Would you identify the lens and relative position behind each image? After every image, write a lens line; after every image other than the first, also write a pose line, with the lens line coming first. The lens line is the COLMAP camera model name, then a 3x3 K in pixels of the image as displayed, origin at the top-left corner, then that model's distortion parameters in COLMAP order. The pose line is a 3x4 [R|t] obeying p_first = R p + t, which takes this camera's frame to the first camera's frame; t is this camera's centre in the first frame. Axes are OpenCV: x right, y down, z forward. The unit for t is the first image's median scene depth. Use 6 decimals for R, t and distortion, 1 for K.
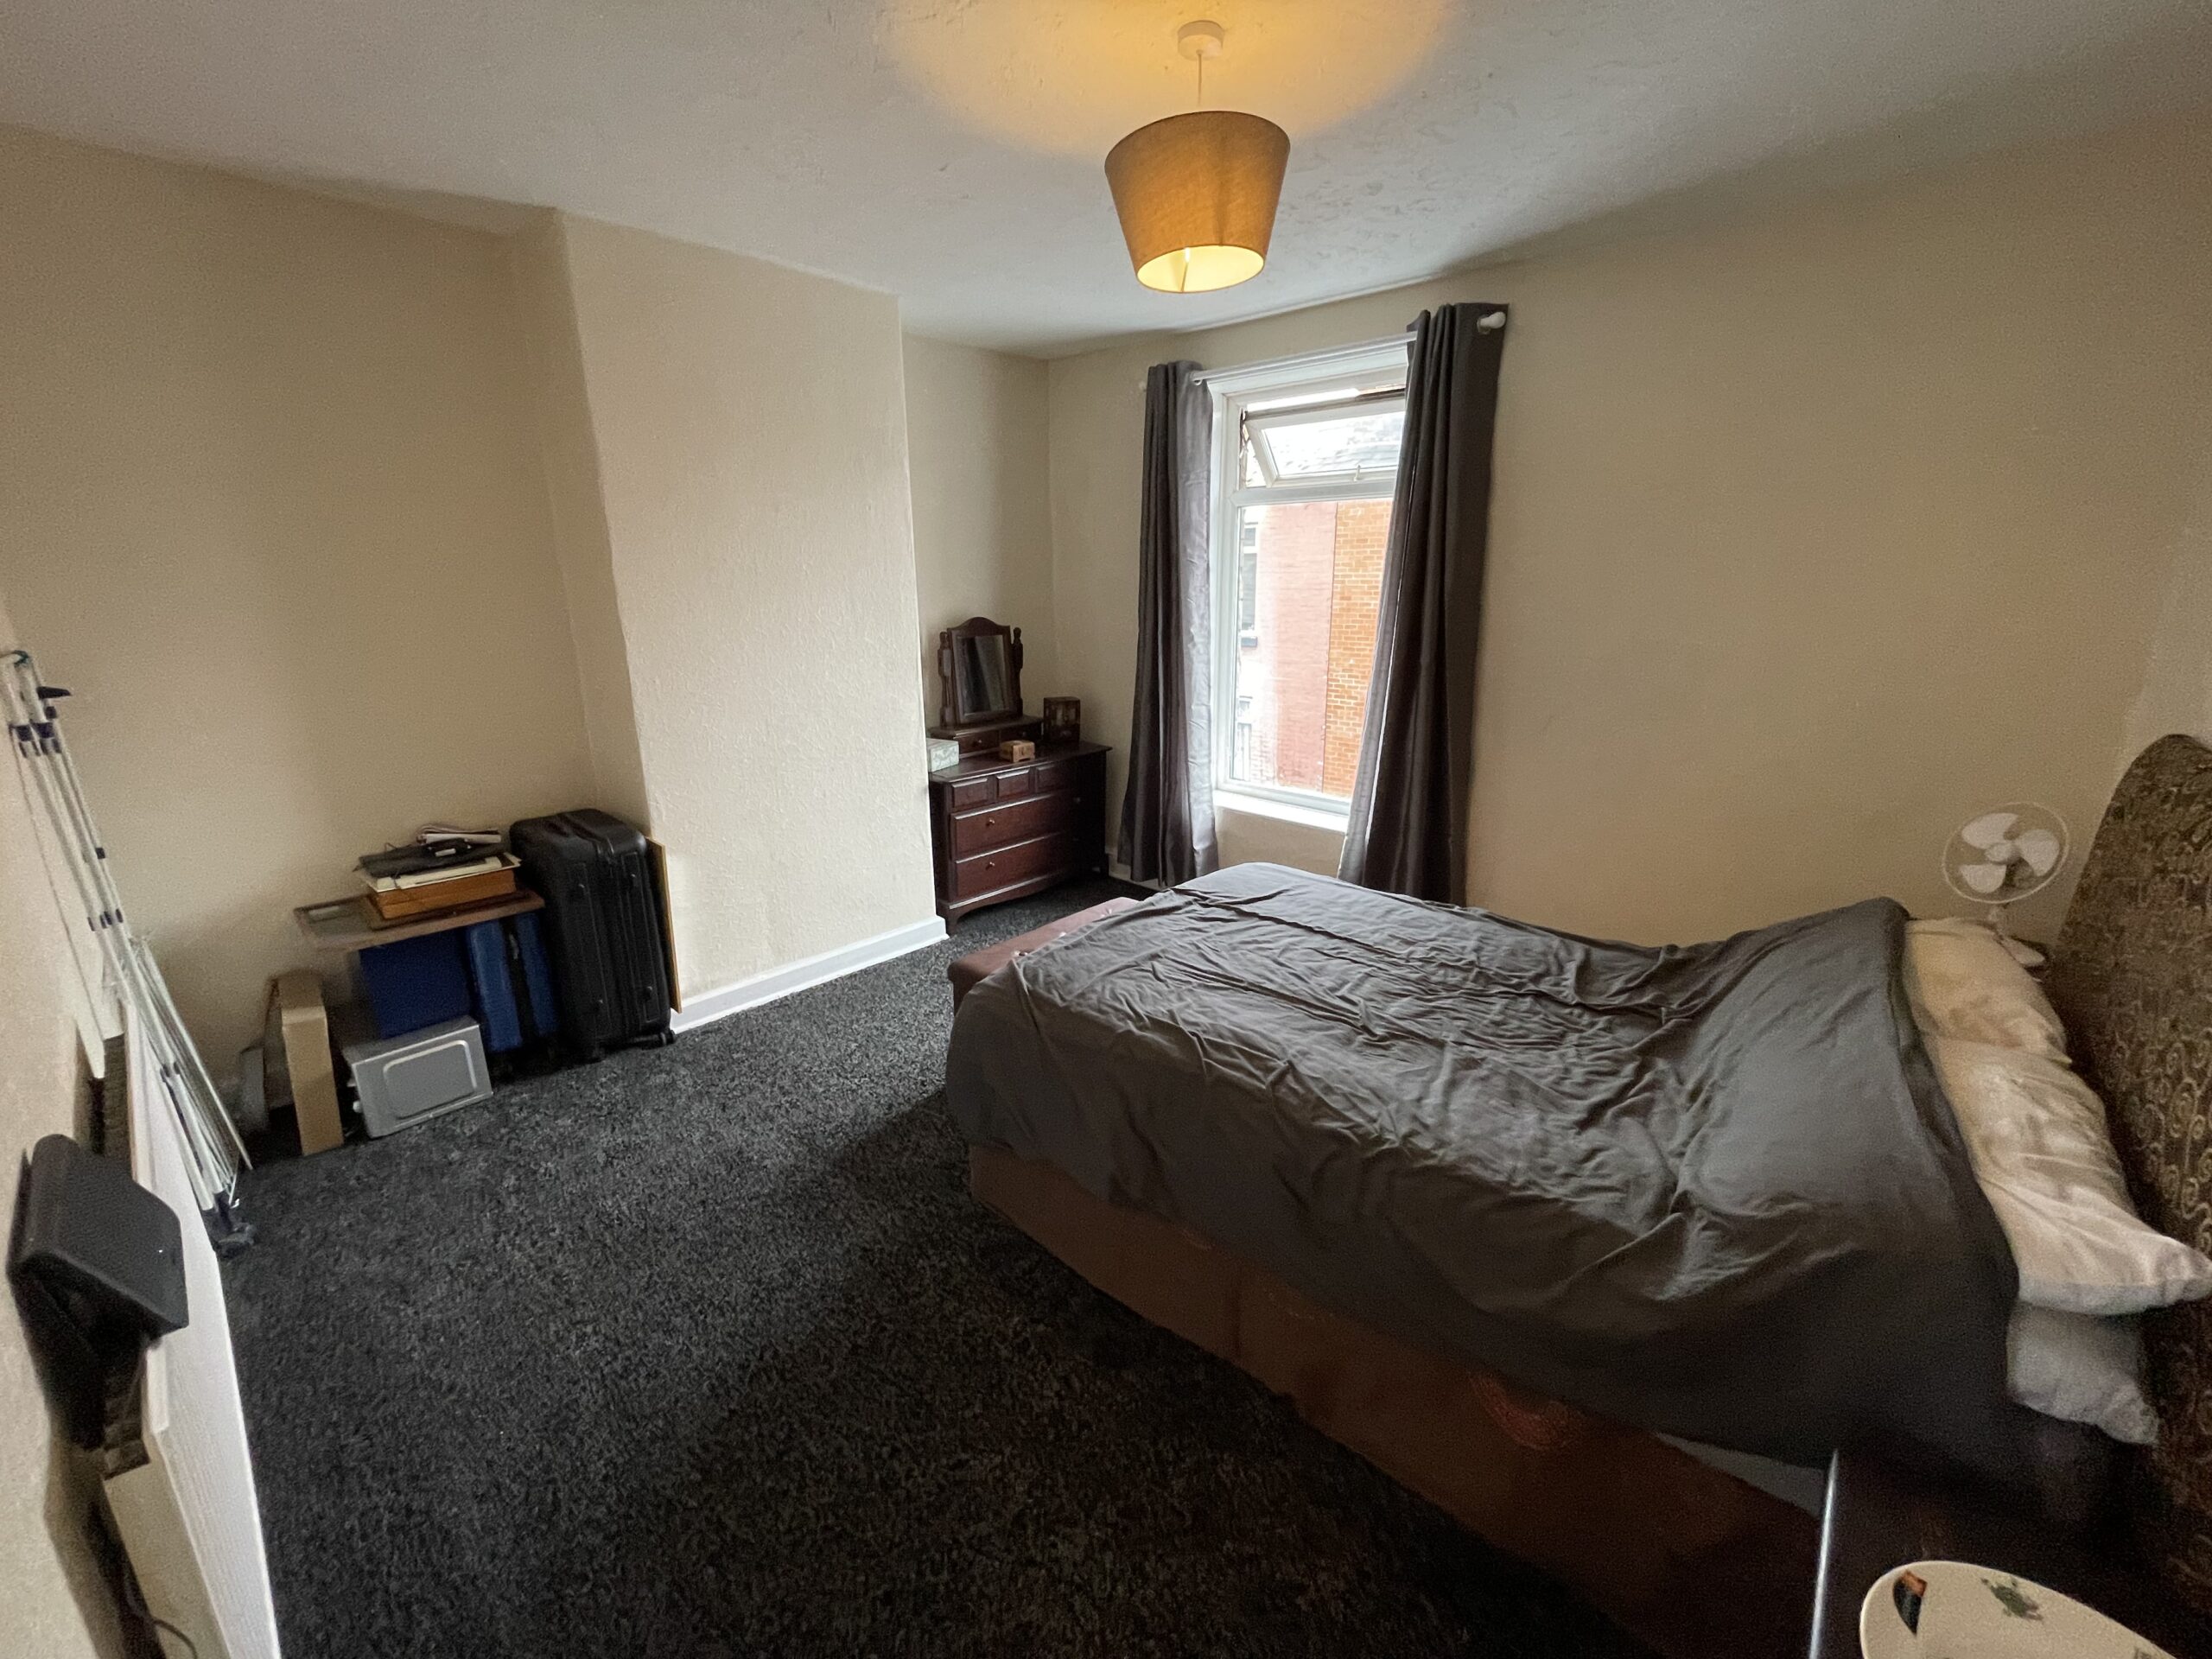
lens RADIAL K [[893.5, 0, 1102.7], [0, 893.5, 823.1], [0, 0, 1]] dist [-0.003442, -0.000191]
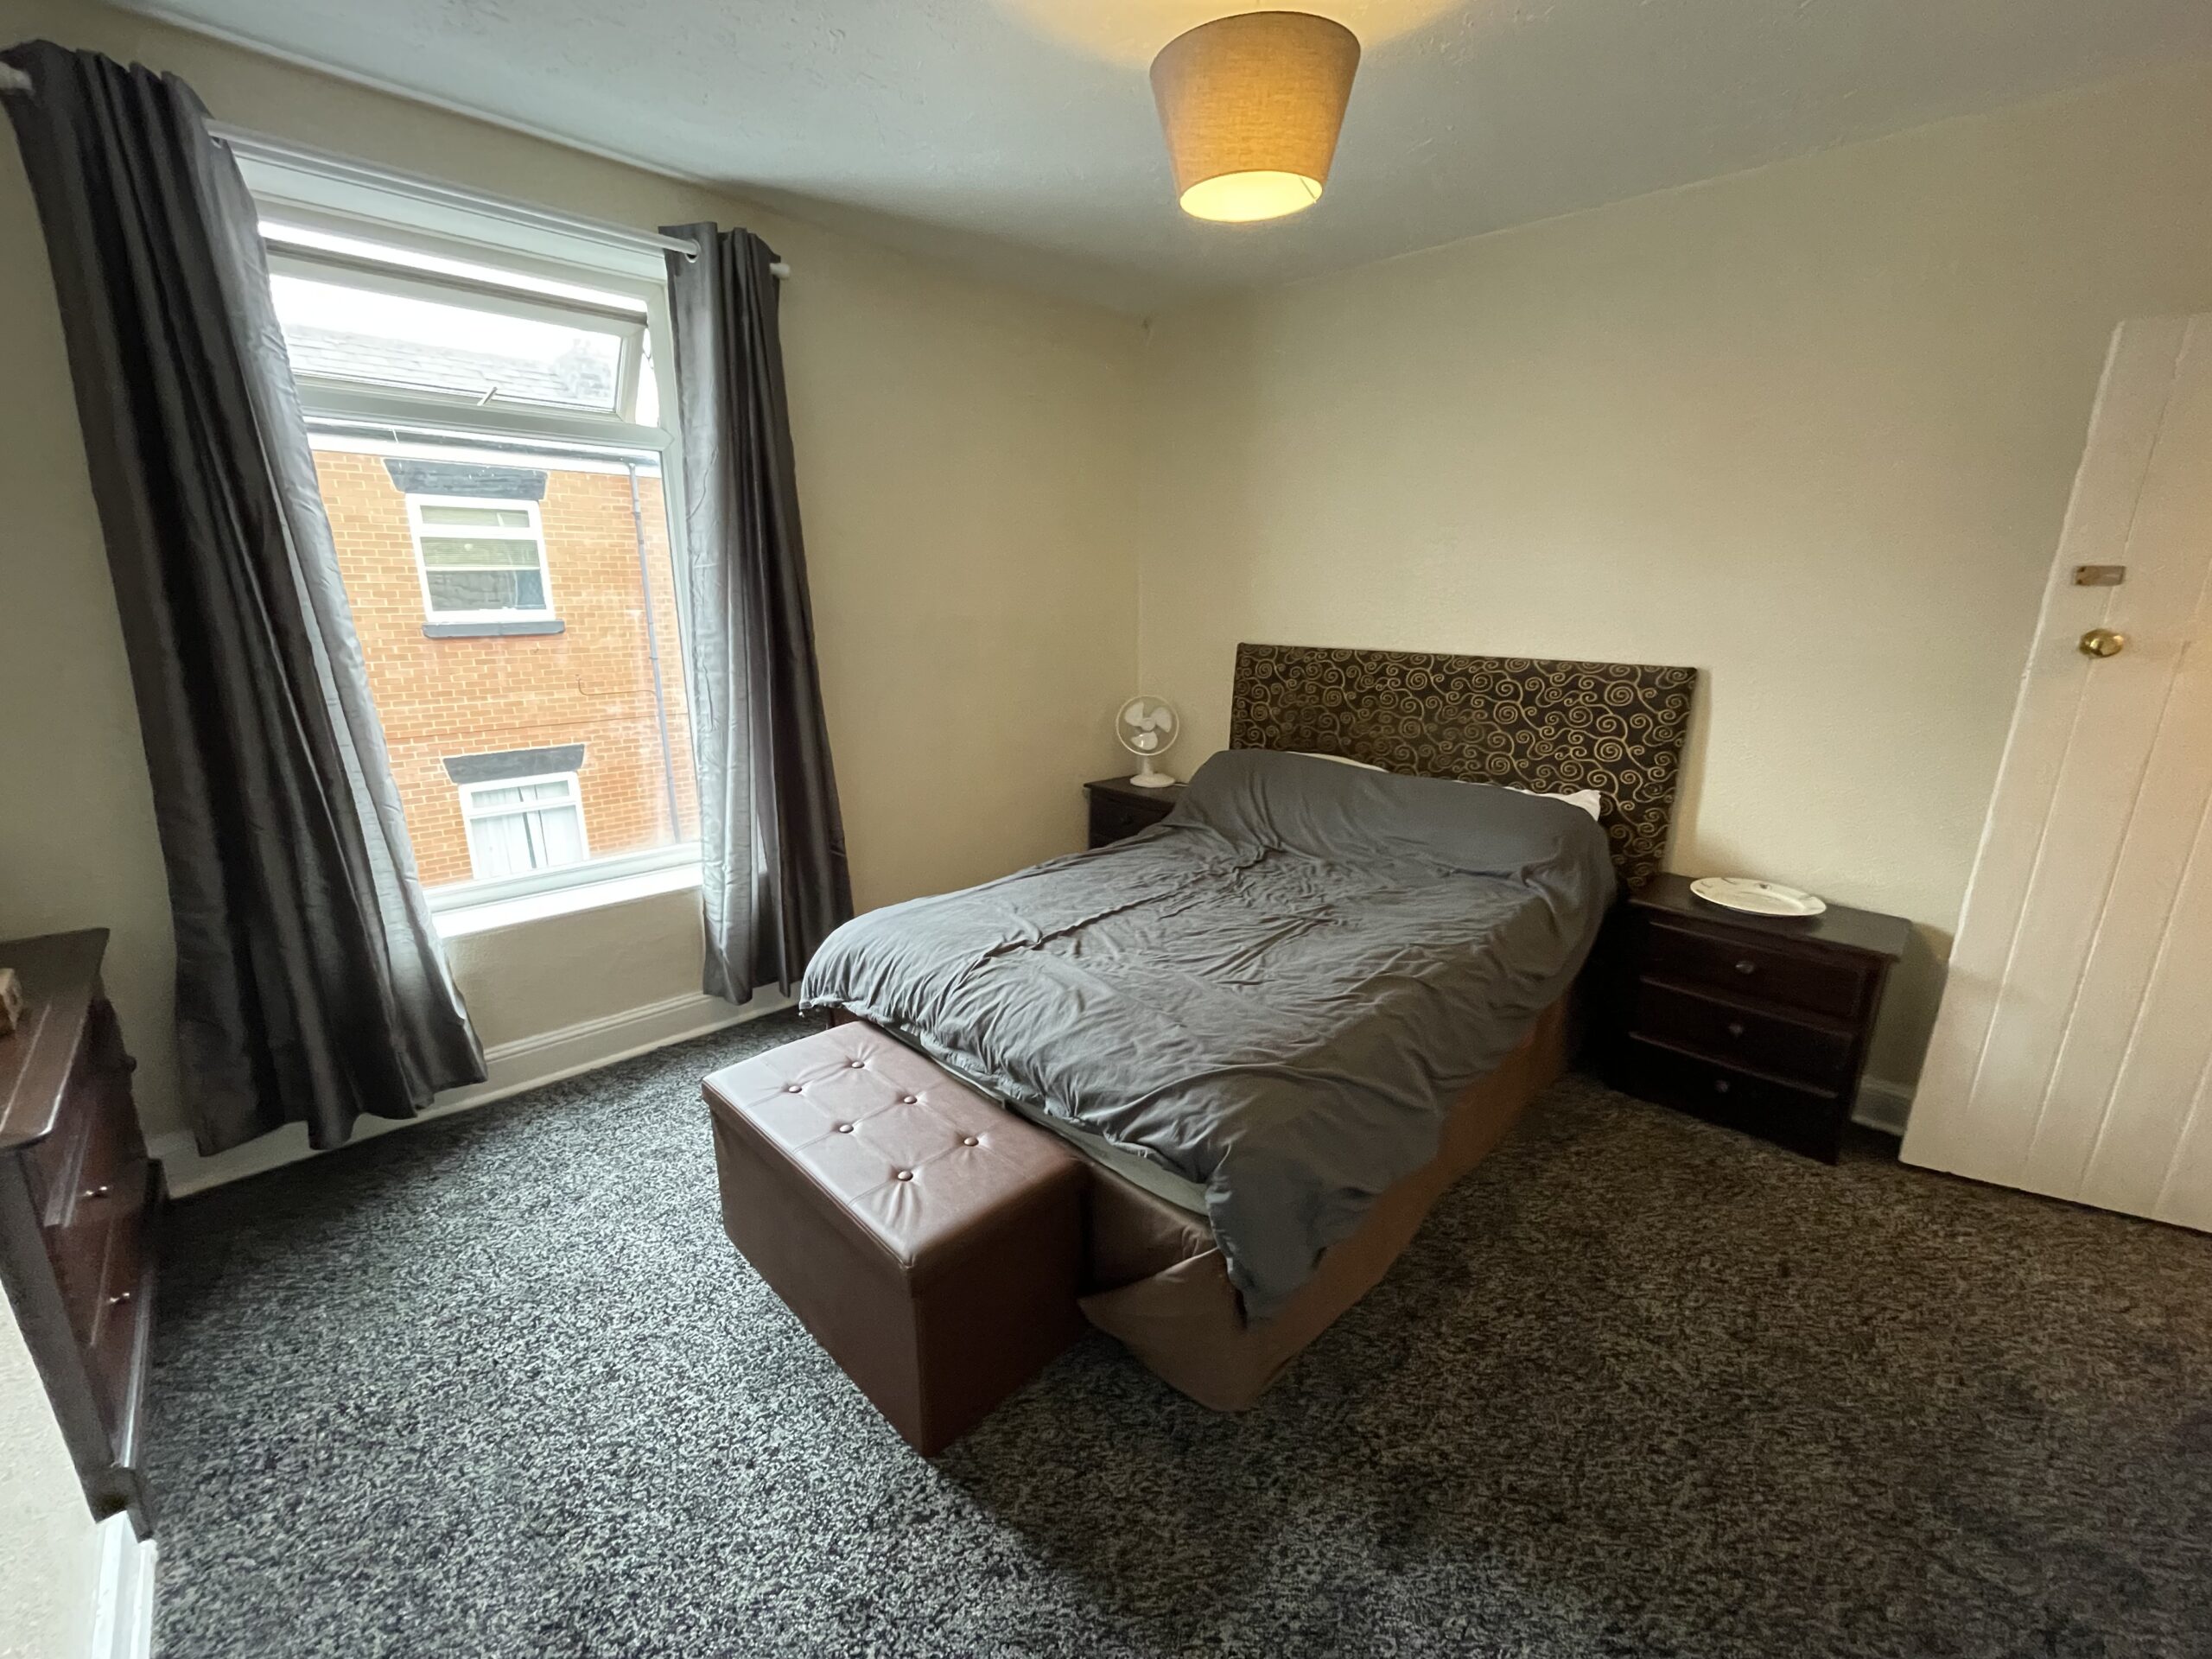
lens RADIAL K [[893.5, 0, 1102.7], [0, 893.5, 823.1], [0, 0, 1]] dist [-0.003442, -0.000191]
pose [[0.055668, -0.254126, 0.965568, -0.749452], [0.255246, 0.938555, 0.232301, -0.221185], [-0.965272, 0.233526, 0.117112, 0.958511]]
